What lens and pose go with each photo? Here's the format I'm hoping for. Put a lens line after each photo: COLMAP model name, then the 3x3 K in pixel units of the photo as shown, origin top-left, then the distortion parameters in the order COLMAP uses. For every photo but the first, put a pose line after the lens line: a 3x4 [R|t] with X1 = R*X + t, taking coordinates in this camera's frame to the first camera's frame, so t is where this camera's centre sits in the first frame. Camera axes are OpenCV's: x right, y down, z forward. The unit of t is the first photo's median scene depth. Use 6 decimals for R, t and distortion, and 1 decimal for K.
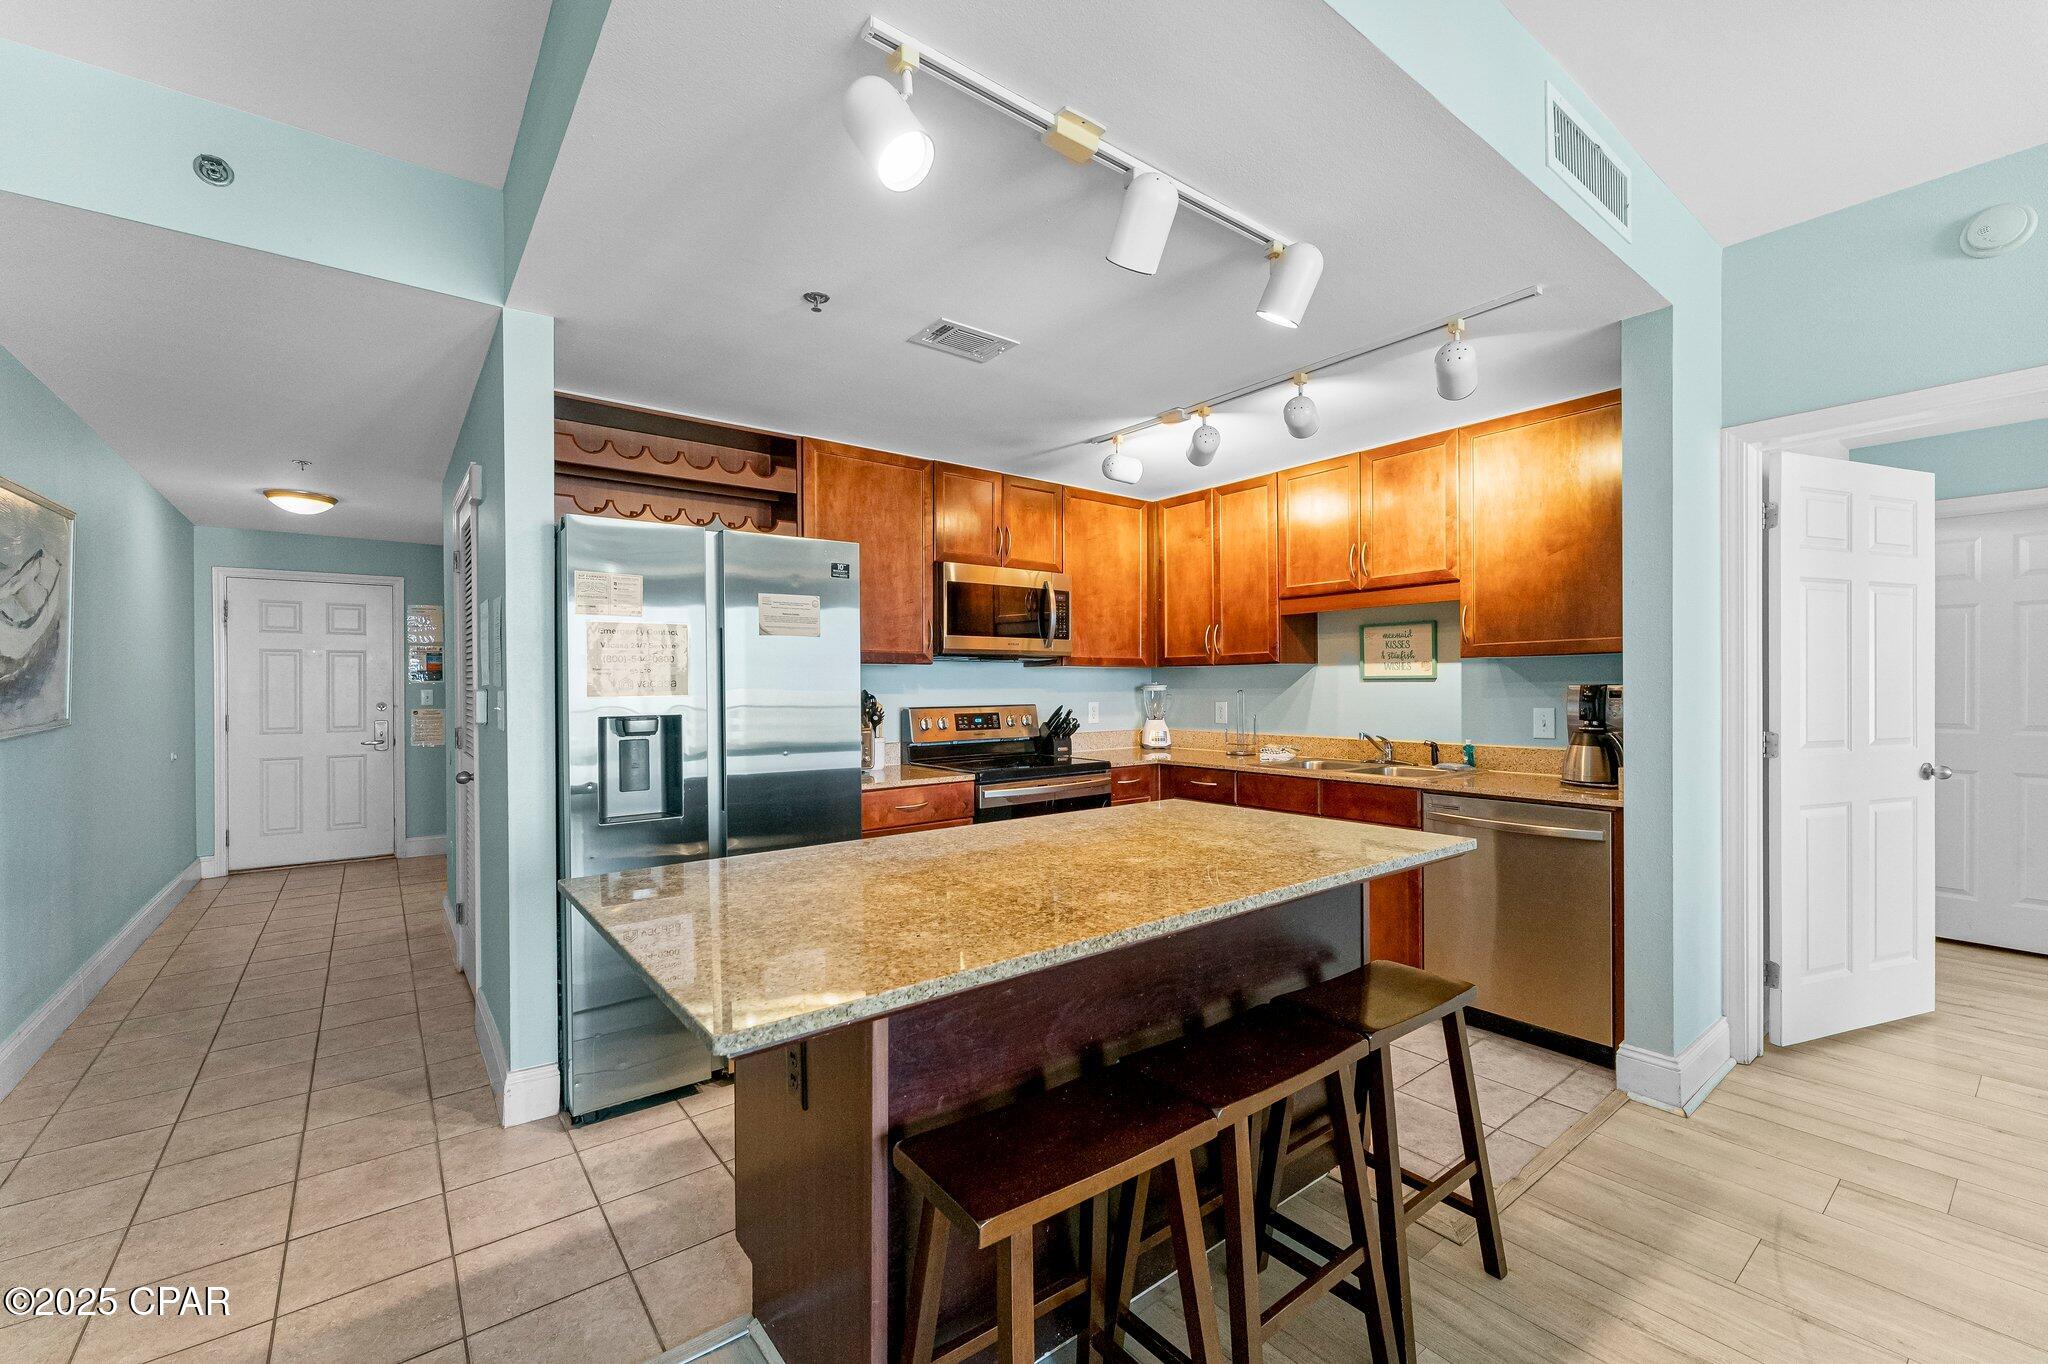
lens RADIAL K [[826.6, 0, 1020.7], [0, 826.6, 681.1], [0, 0, 1]] dist [-0.001908, -0.000235]
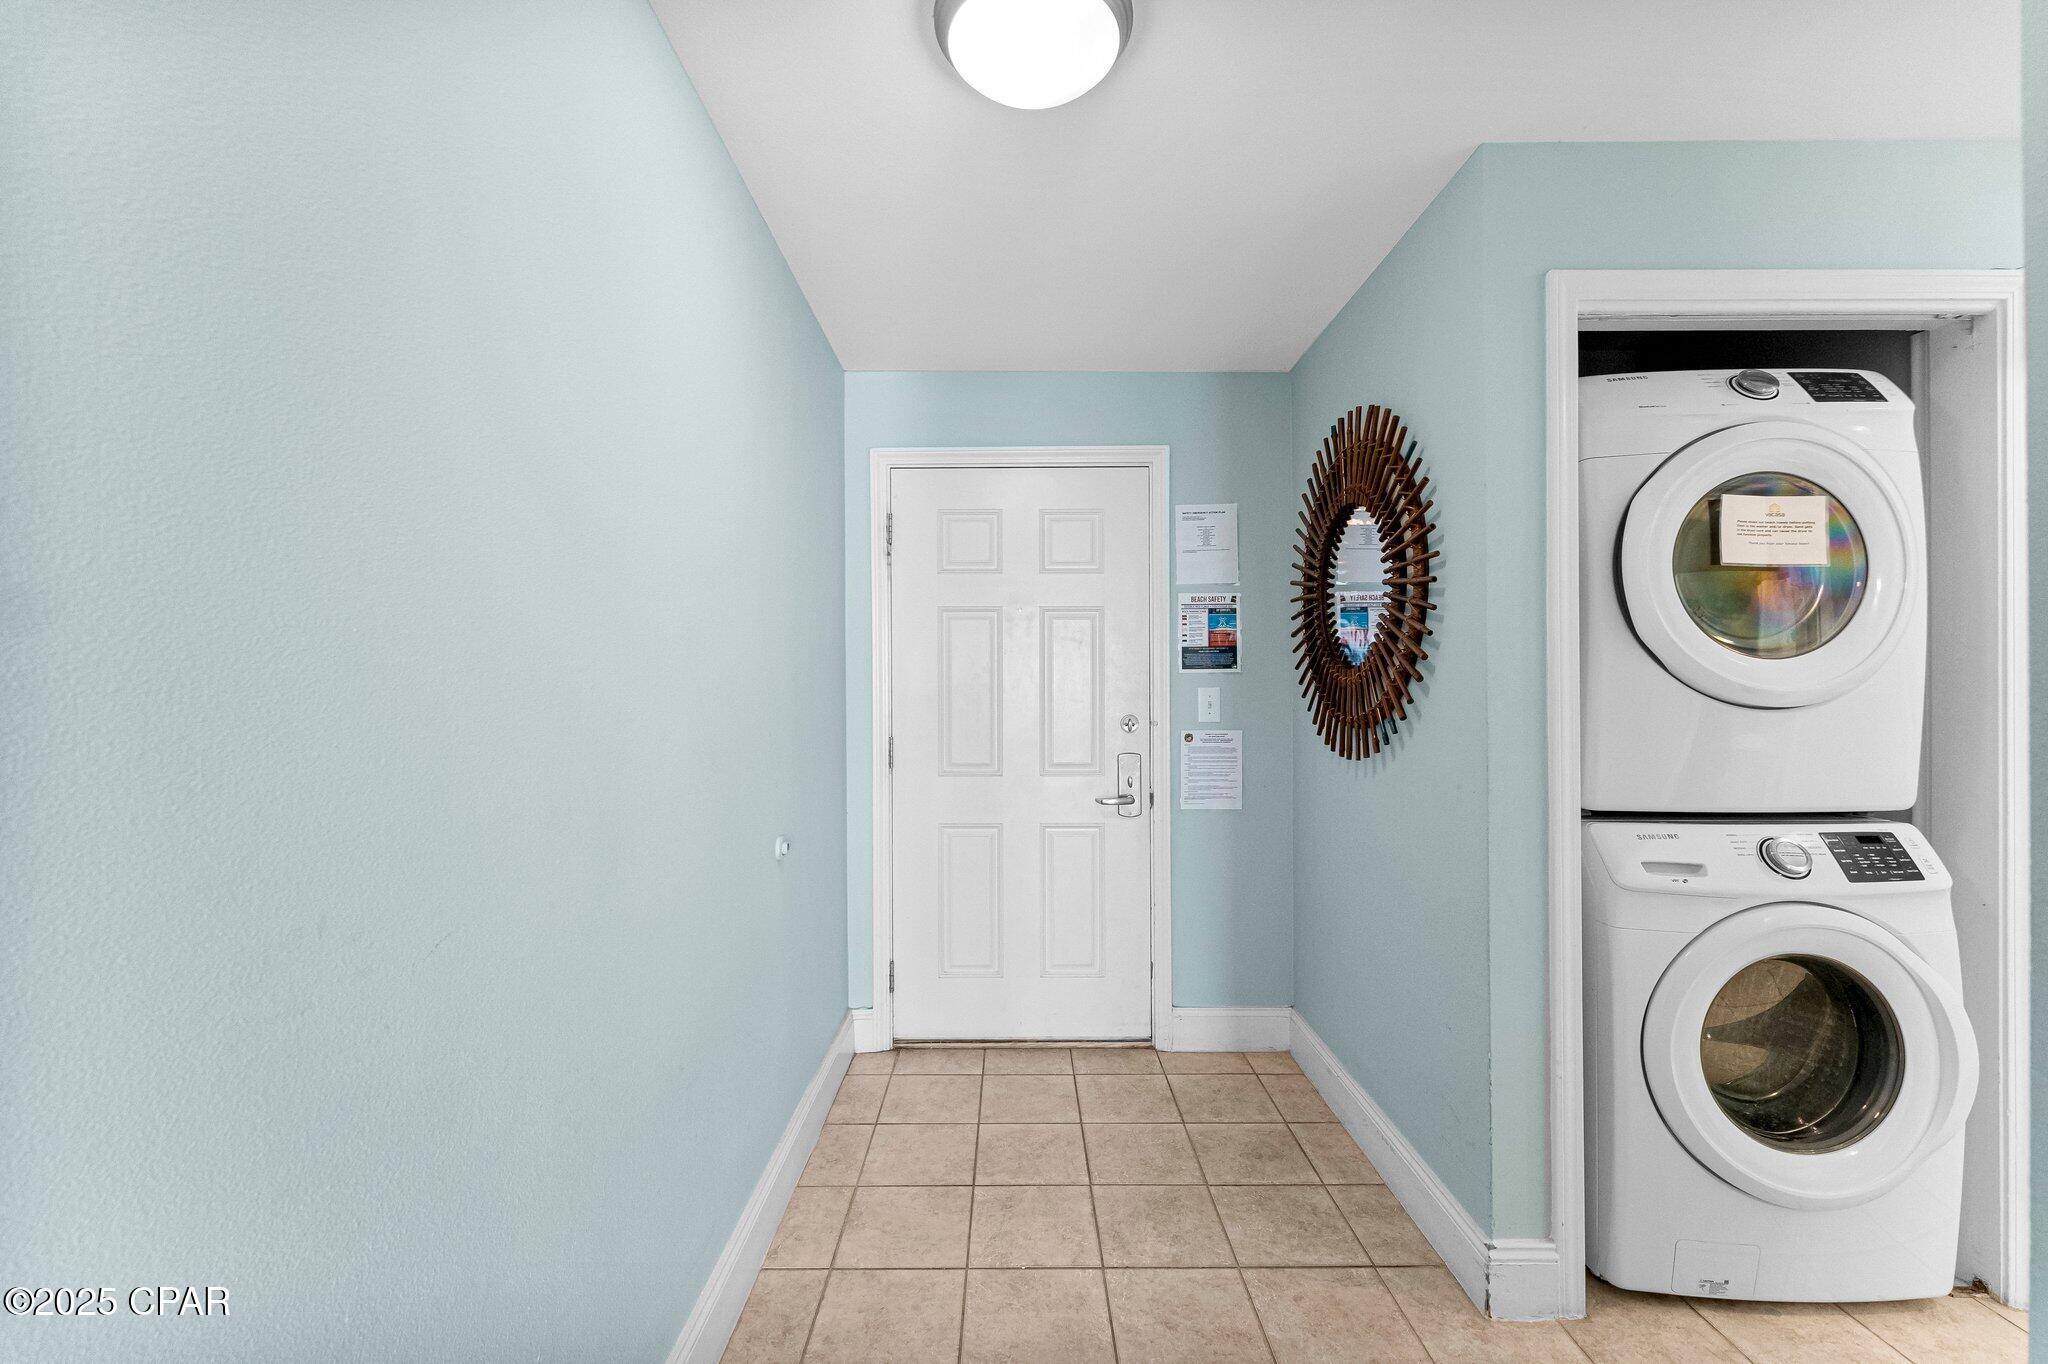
lens RADIAL K [[826.6, 0, 1020.6], [0, 826.6, 682.3], [0, 0, 1]] dist [-0.001908, -0.000235]
pose [[0.793255, -0.000571, -0.608889, -0.555997], [0.001753, 0.999998, 0.001347, 0.006689], [0.608887, -0.002136, 0.793254, 0.609231]]
